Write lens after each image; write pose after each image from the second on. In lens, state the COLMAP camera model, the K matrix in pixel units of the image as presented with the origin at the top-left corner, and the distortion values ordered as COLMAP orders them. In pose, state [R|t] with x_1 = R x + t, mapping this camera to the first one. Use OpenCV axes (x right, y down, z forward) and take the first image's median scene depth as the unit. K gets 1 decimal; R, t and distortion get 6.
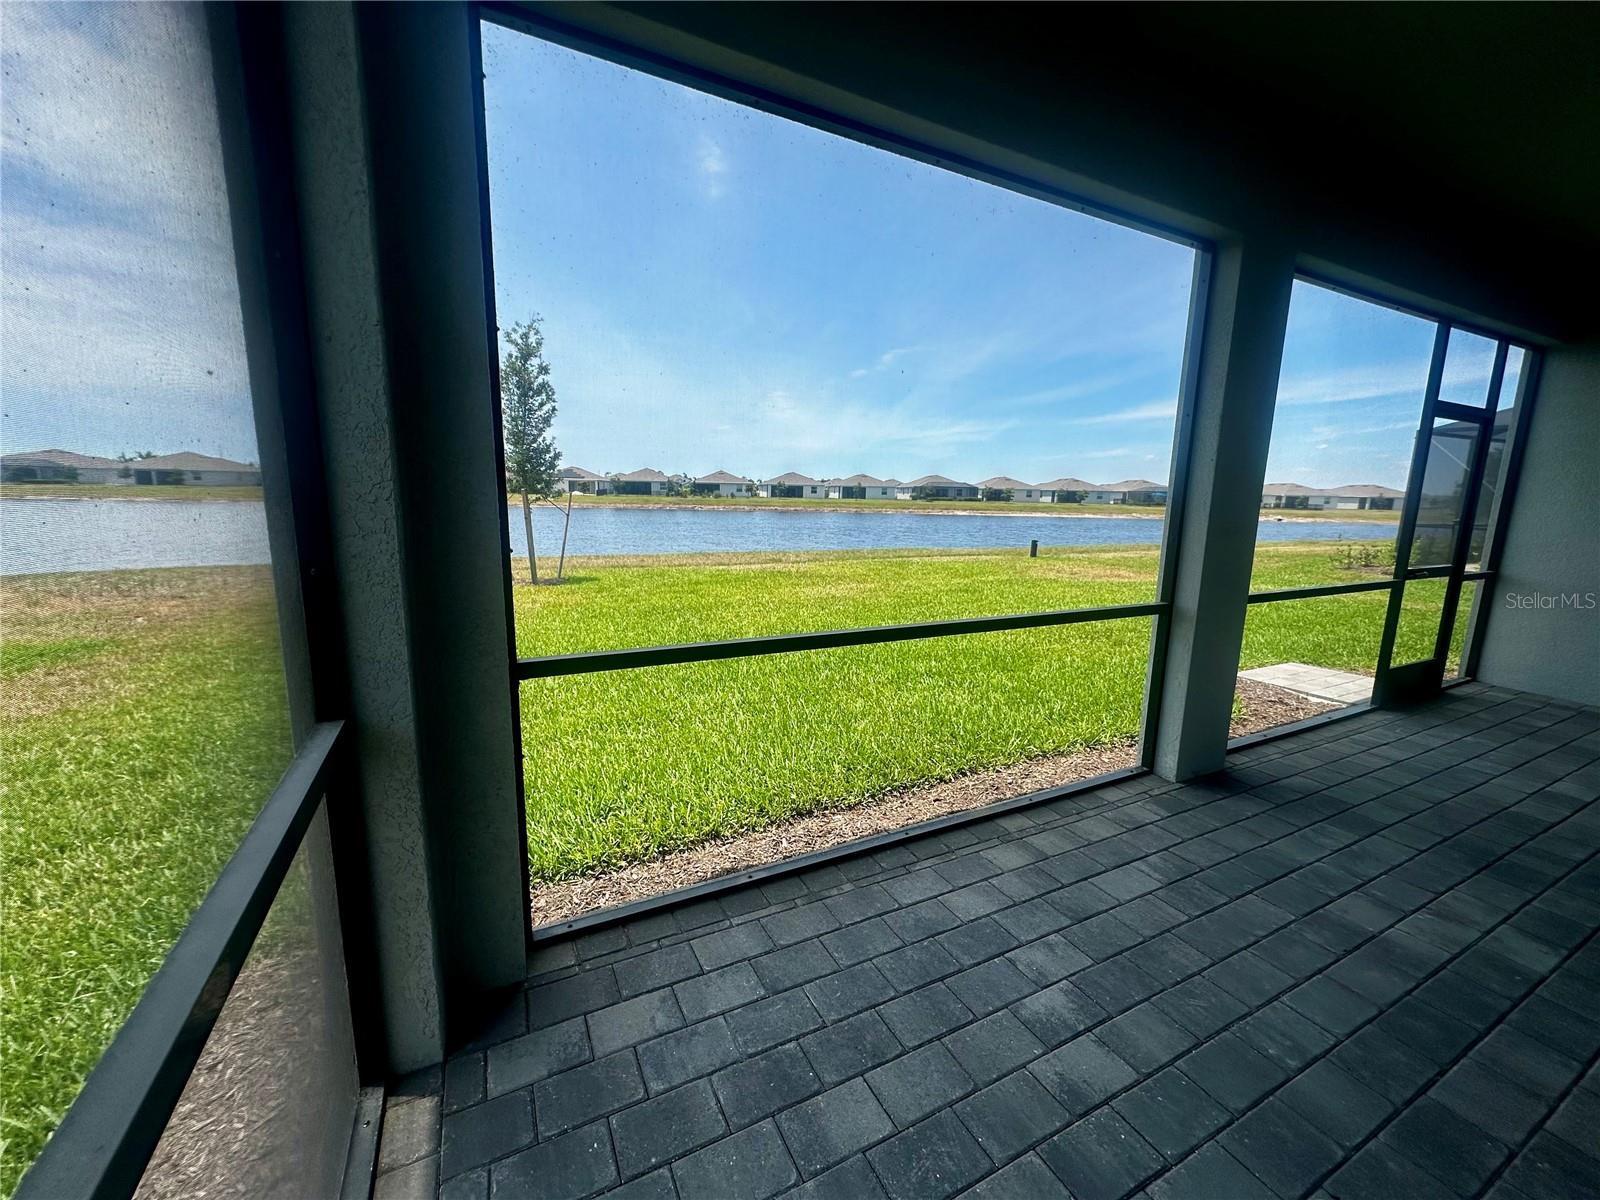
lens RADIAL K [[633.1, 0, 800.0], [0, 633.1, 600.0], [0, 0, 1]] dist [0.002780, 0.000193]
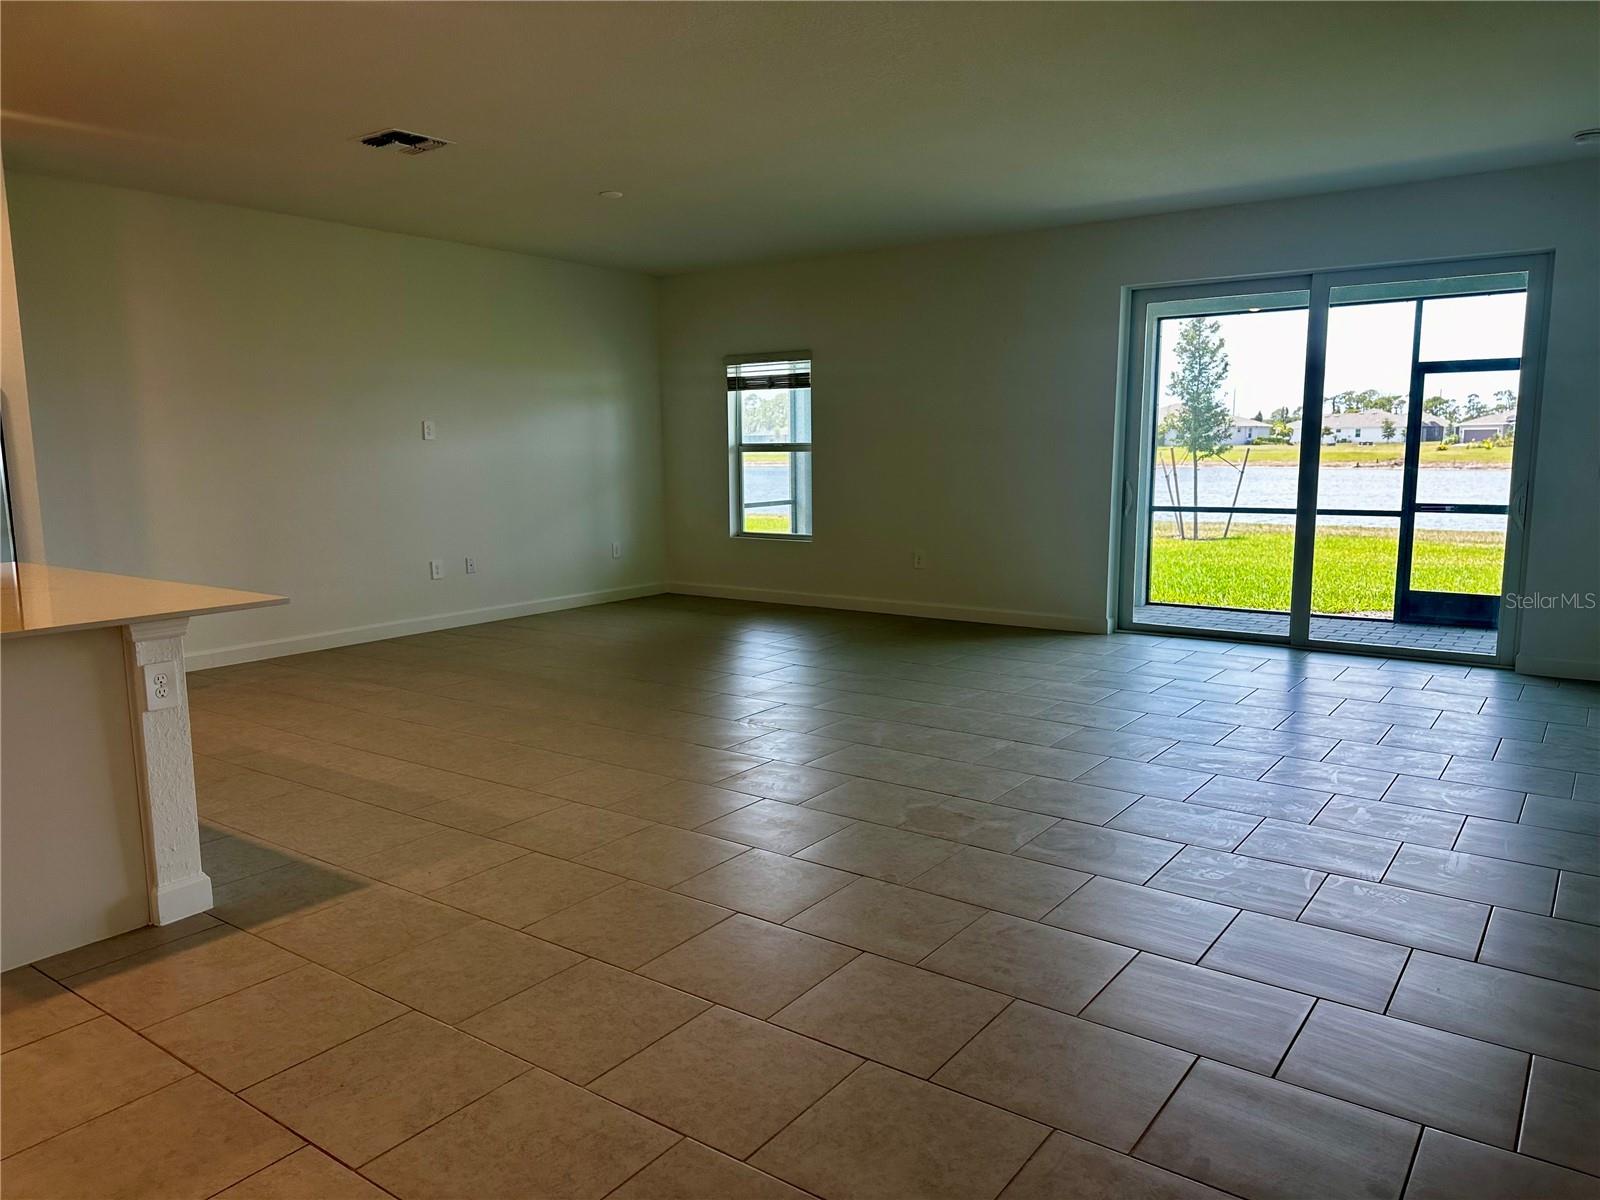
lens RADIAL K [[1125.1, 0, 800.0], [0, 1125.1, 600.0], [0, 0, 1]] dist [0.006854, 0.001678]
pose [[0.450785, 0.097953, -0.887242, 3.174176], [-0.128298, 0.990750, 0.044196, 0.248661], [0.883364, 0.093908, 0.459183, -1.275742]]
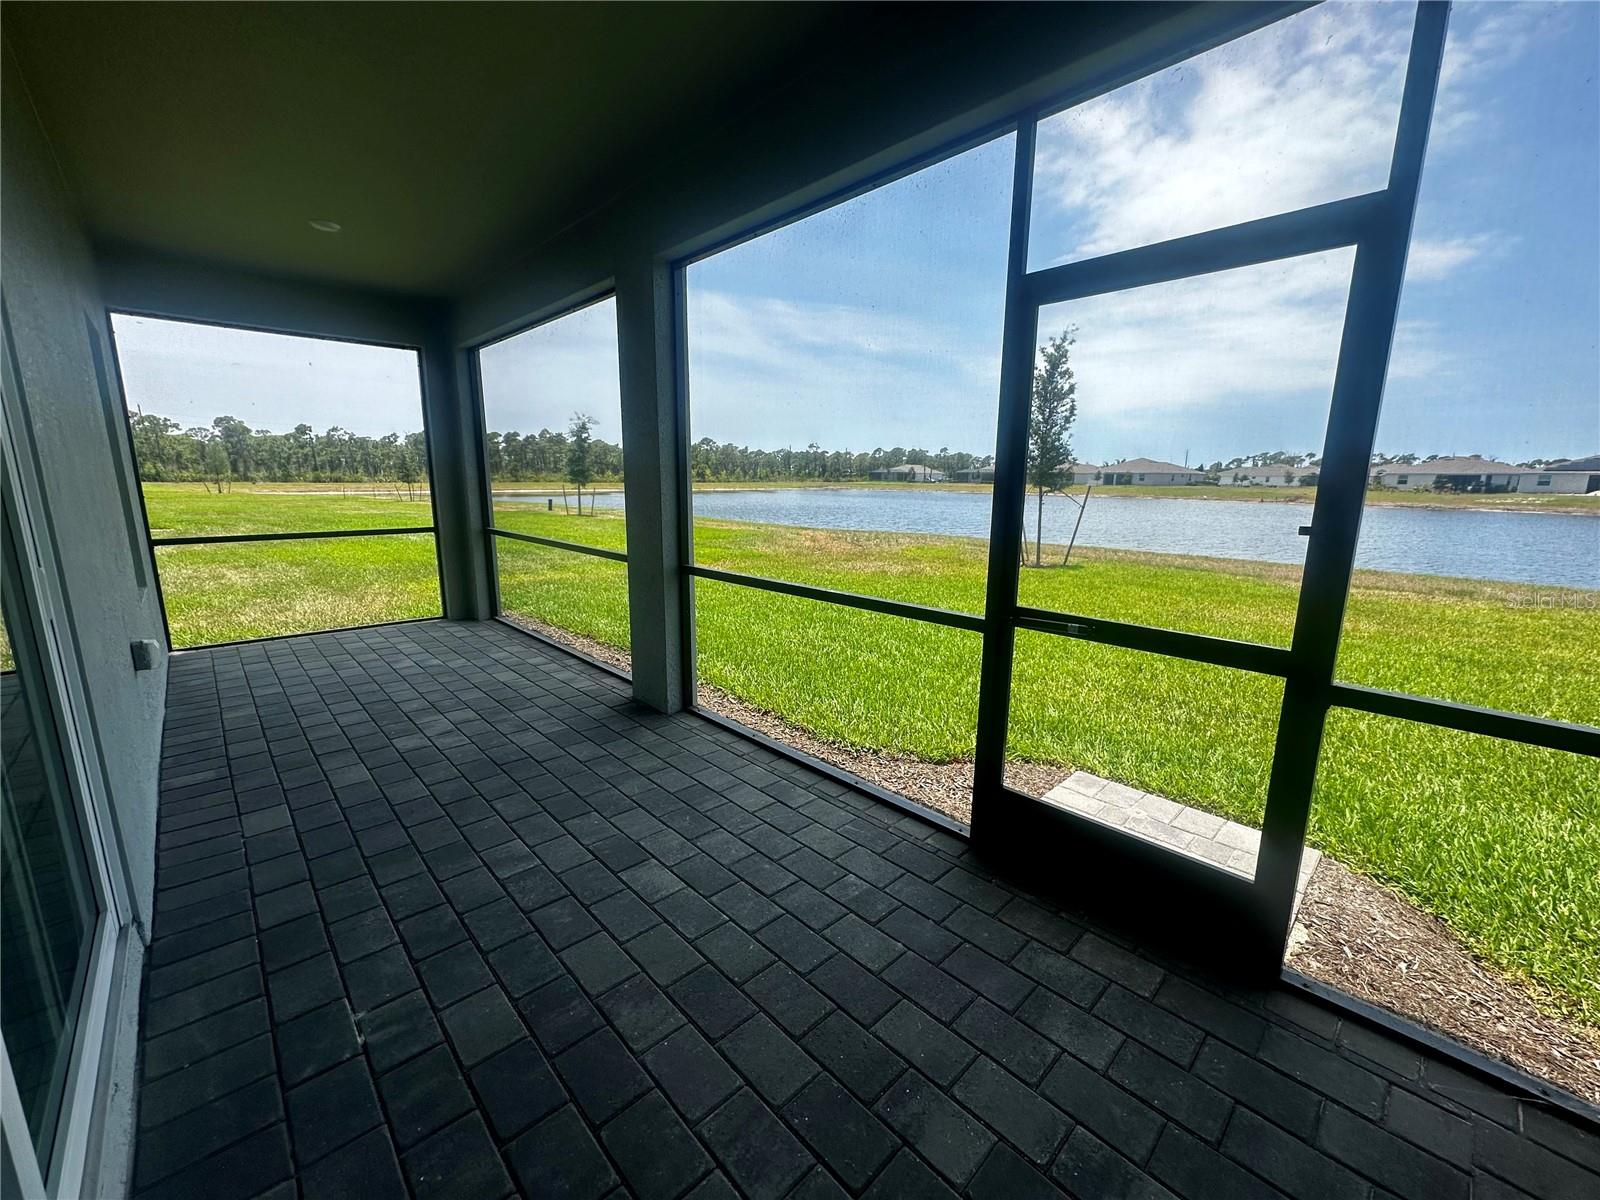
lens RADIAL K [[633.1, 0, 800.0], [0, 633.1, 600.0], [0, 0, 1]] dist [0.002780, 0.000193]
pose [[0.287718, 0.164764, -0.943436, 1.930761], [-0.163752, 0.979047, 0.121044, -0.120897], [0.943612, 0.119663, 0.308670, 0.924732]]
